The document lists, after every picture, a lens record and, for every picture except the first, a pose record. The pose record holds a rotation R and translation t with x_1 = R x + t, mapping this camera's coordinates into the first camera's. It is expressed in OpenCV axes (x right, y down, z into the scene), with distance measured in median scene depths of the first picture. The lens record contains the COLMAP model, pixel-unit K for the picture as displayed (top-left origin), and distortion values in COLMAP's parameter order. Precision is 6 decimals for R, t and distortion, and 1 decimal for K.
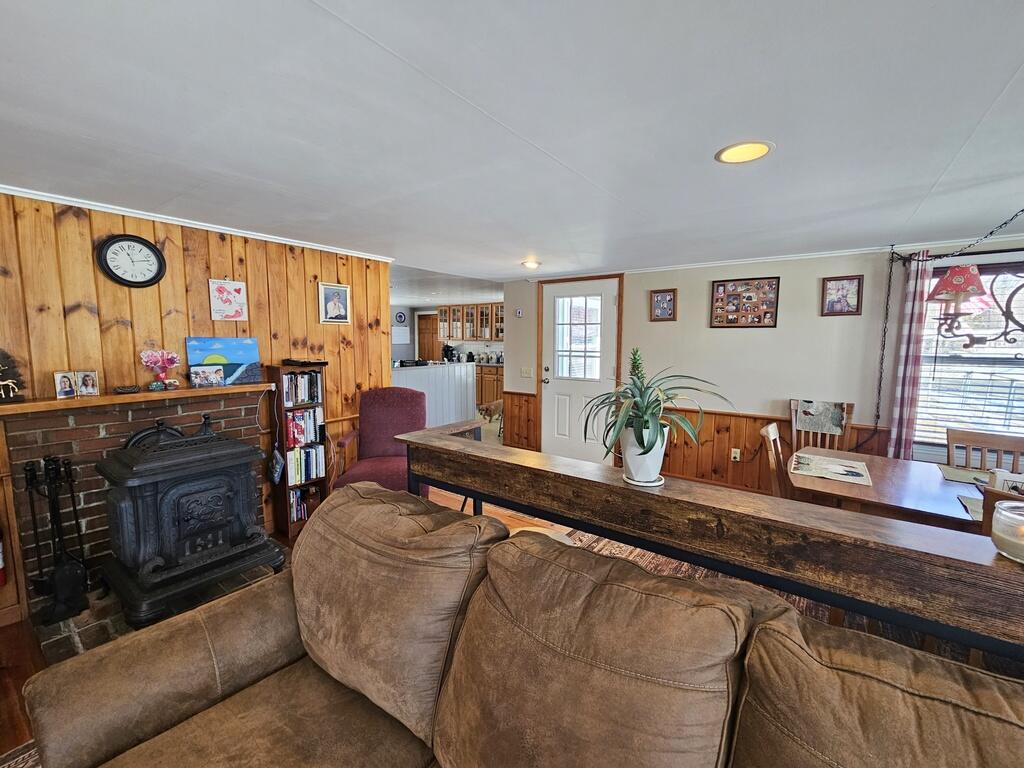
lens RADIAL K [[424.4, 0, 510.6], [0, 424.4, 381.1], [0, 0, 1]] dist [-0.004811, 0.002625]
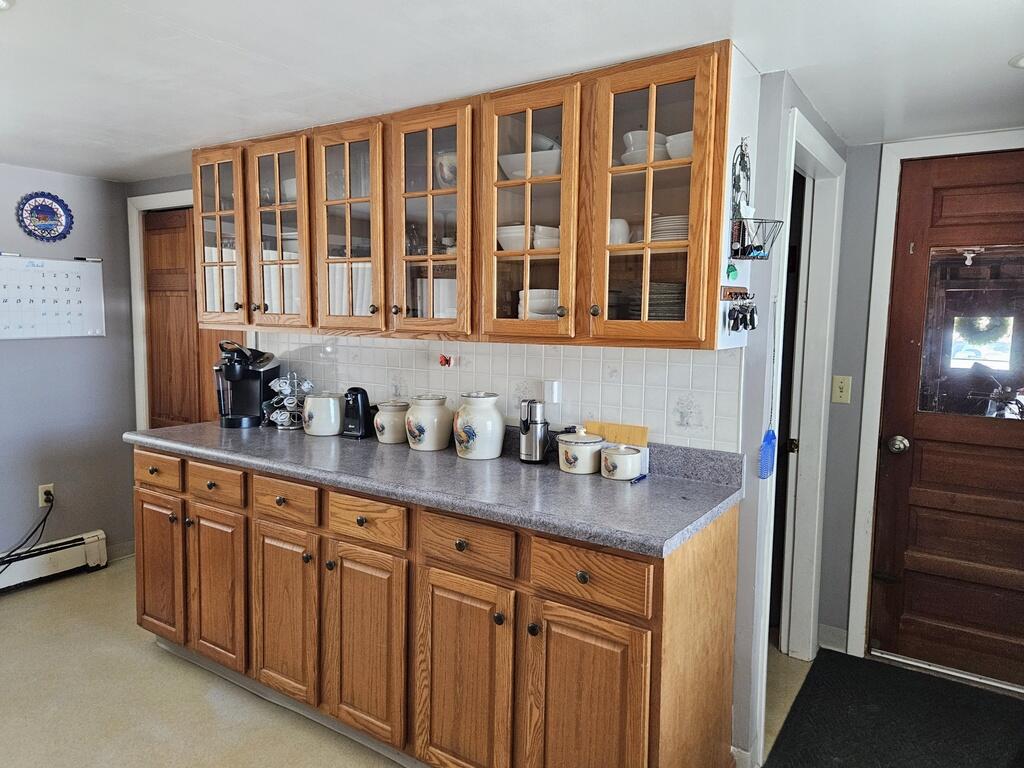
lens RADIAL K [[704.8, 0, 513.4], [0, 704.8, 382.4], [0, 0, 1]] dist [0.063380, -0.029360]
pose [[0.998872, 0.004518, 0.047263, -0.046684], [-0.004467, 0.999989, -0.001174, -0.085021], [-0.047268, 0.000961, 0.998882, 0.801667]]
